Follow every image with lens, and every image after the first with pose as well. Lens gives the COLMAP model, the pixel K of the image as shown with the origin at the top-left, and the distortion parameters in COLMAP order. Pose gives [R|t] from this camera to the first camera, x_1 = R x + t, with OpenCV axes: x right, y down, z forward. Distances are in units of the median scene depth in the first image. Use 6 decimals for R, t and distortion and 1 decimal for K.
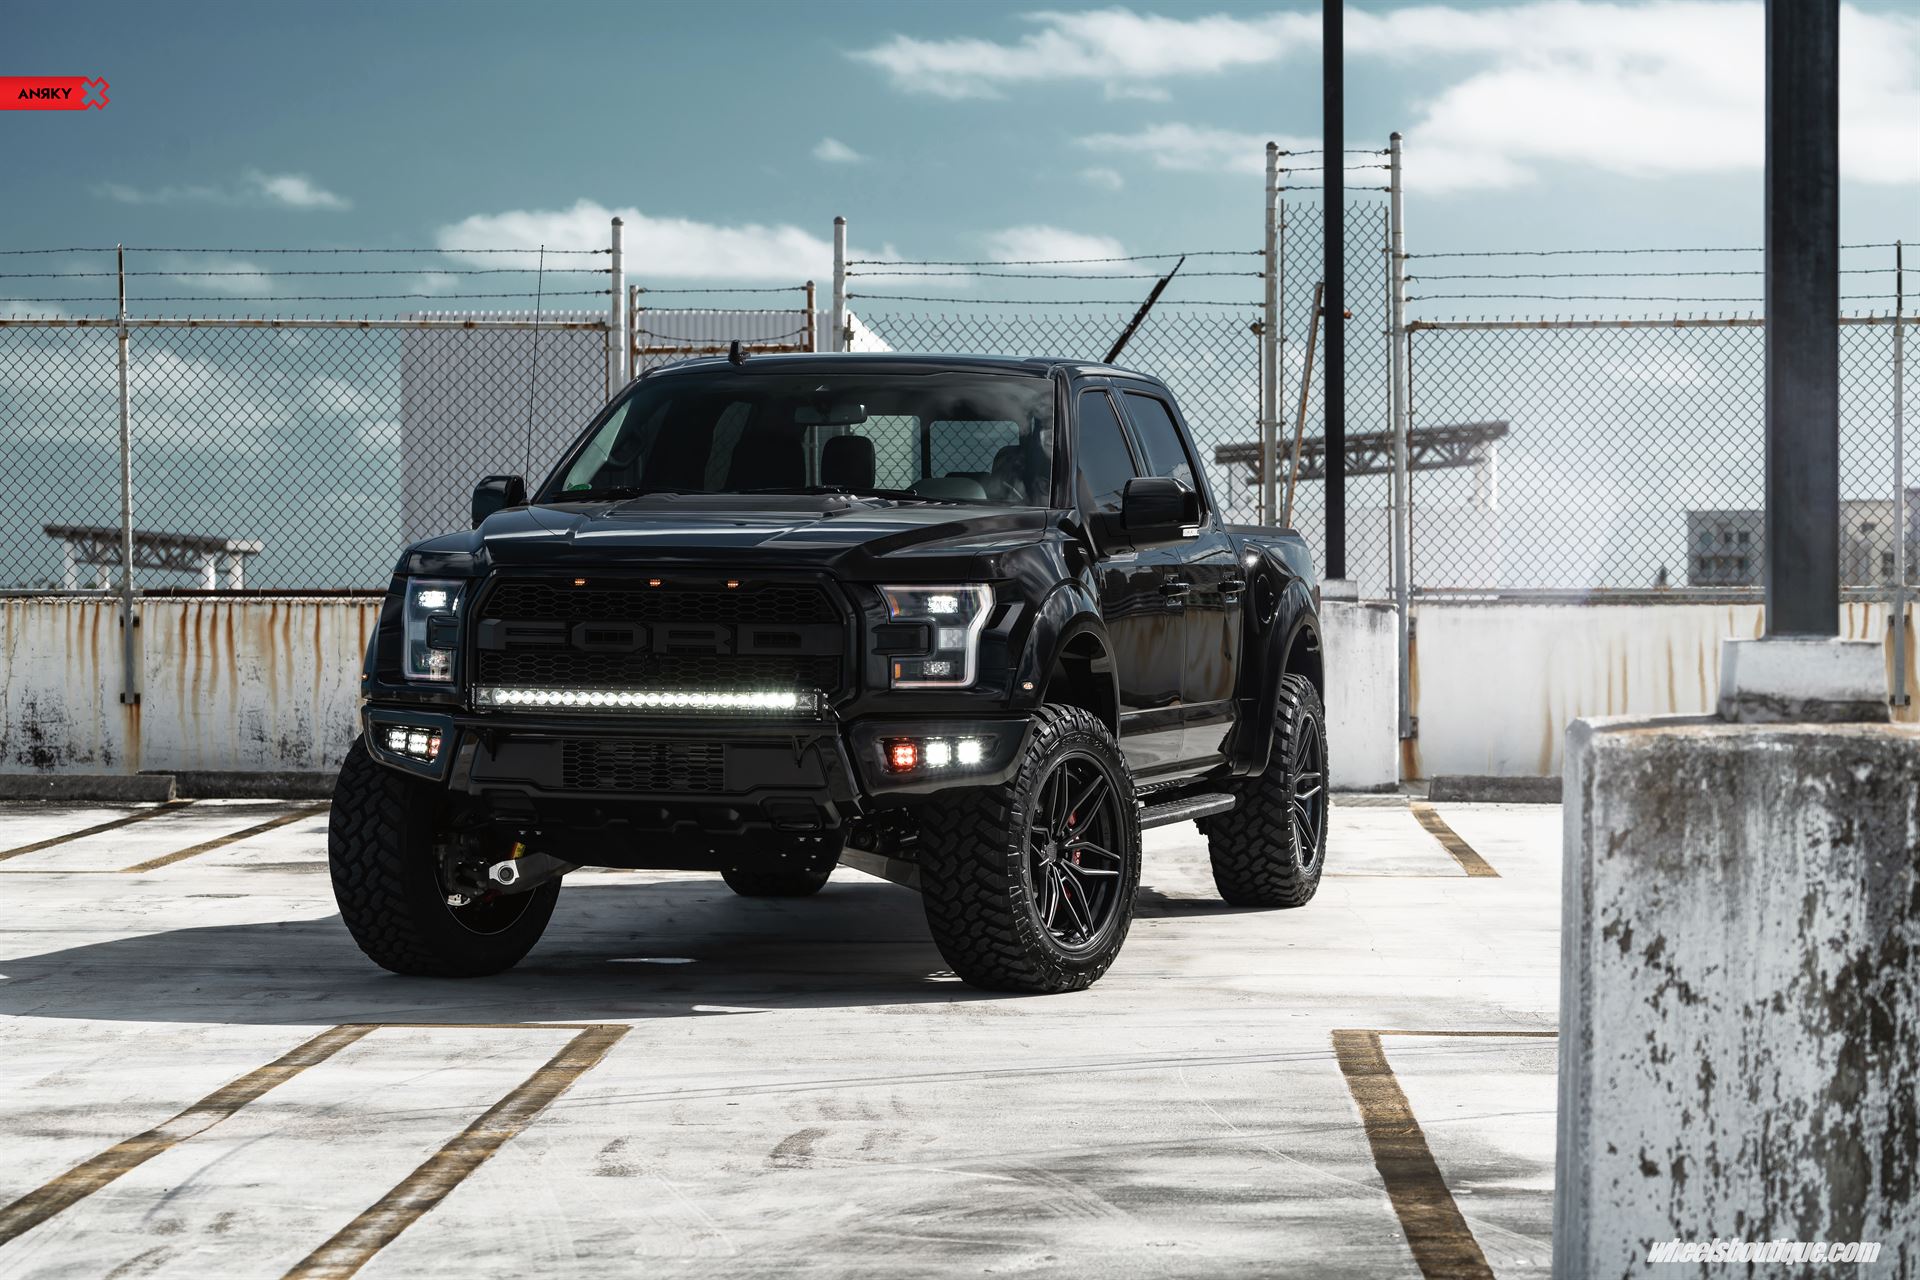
lens RADIAL K [[4921.4, 0, 959.6], [0, 4921.4, 640.4], [0, 0, 1]] dist [0.038421, 0.000000]
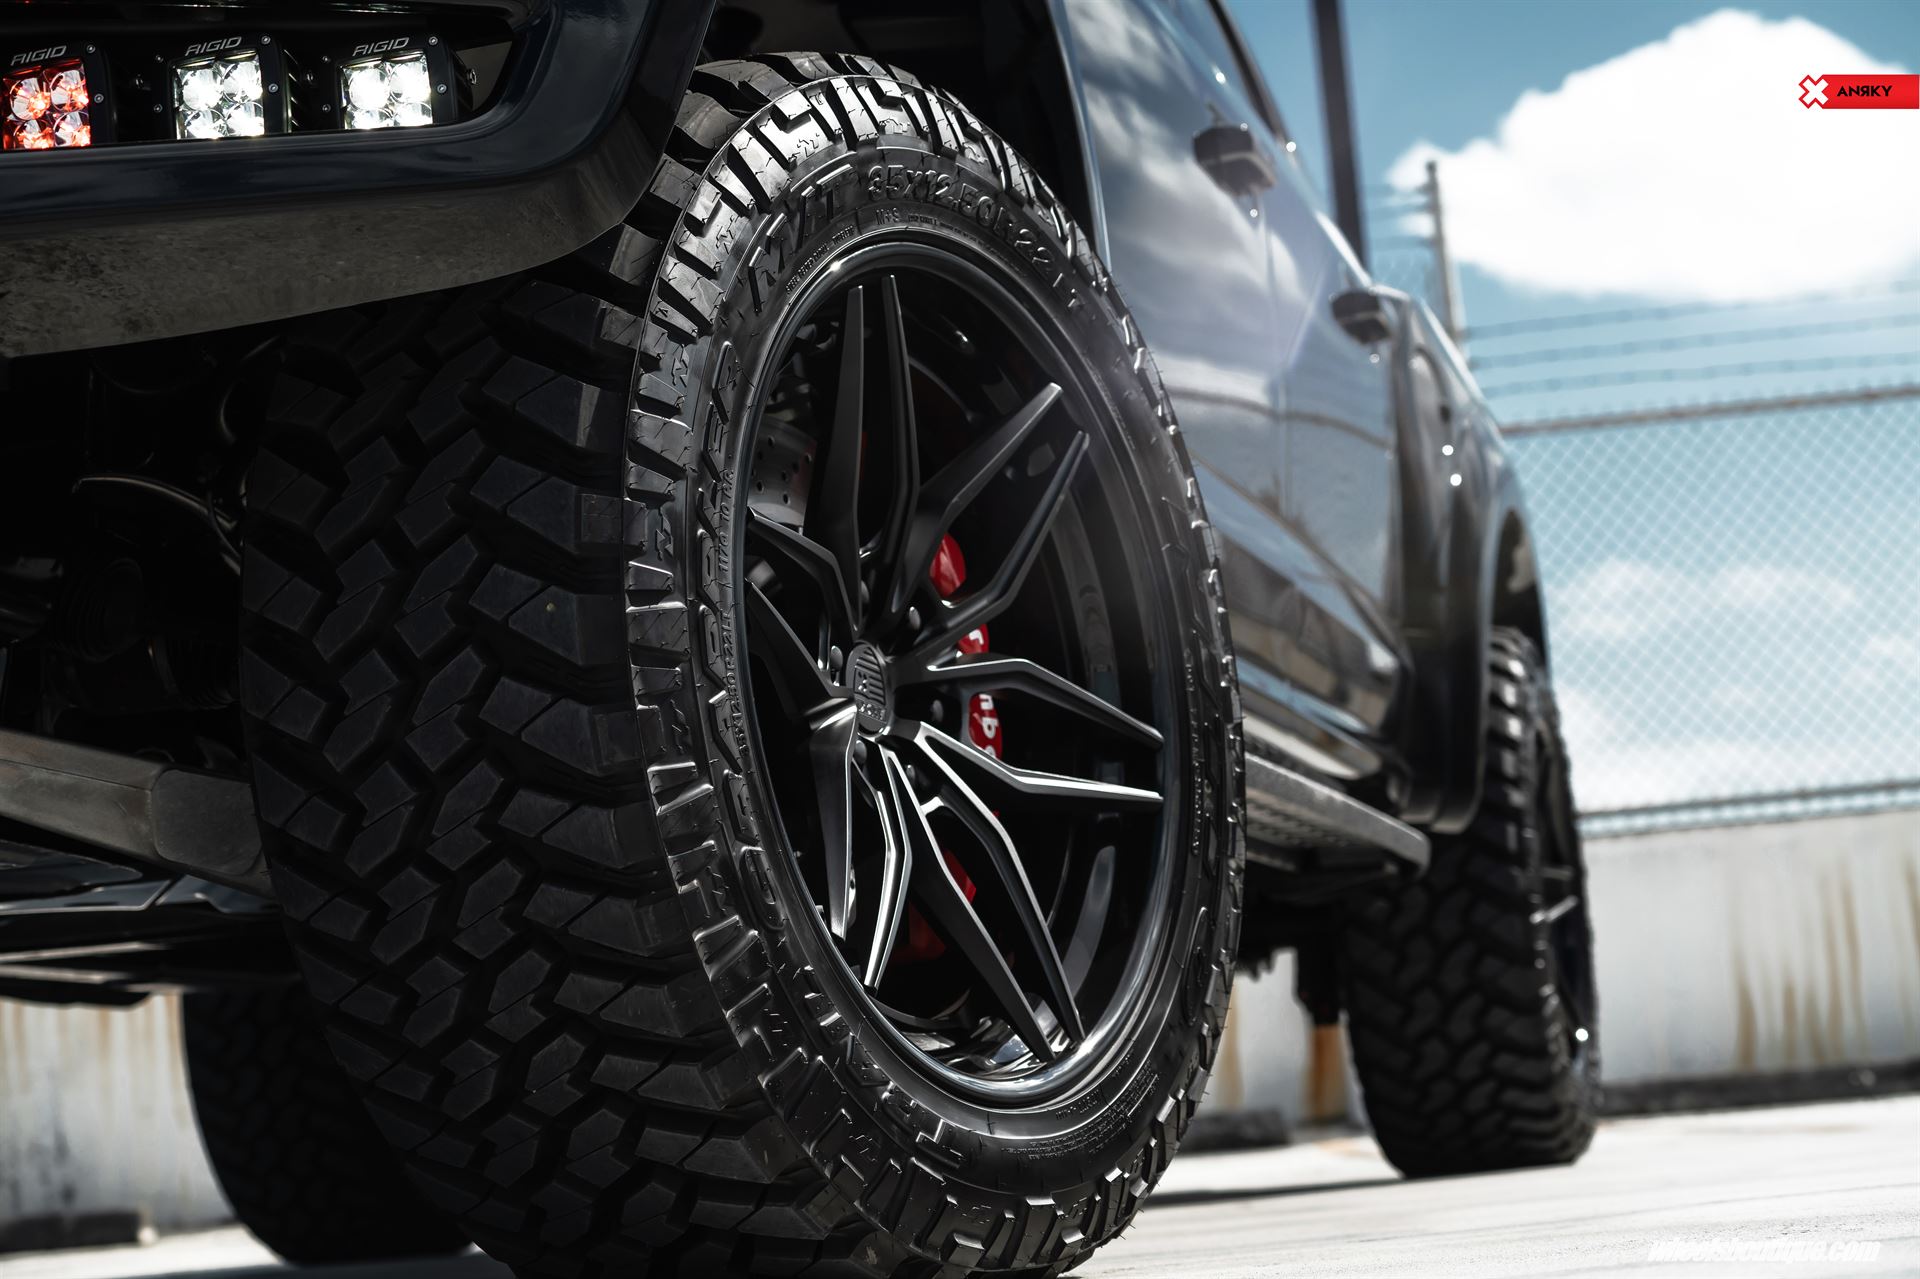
lens RADIAL K [[3902.6, 0, 960.3], [0, 3902.6, 638.6], [0, 0, 1]] dist [-0.029794, 0.000000]
pose [[0.996561, -0.082466, 0.008120, 0.021547], [0.082755, 0.985423, -0.148634, 0.067998], [0.004255, 0.148795, 0.988859, 0.812973]]
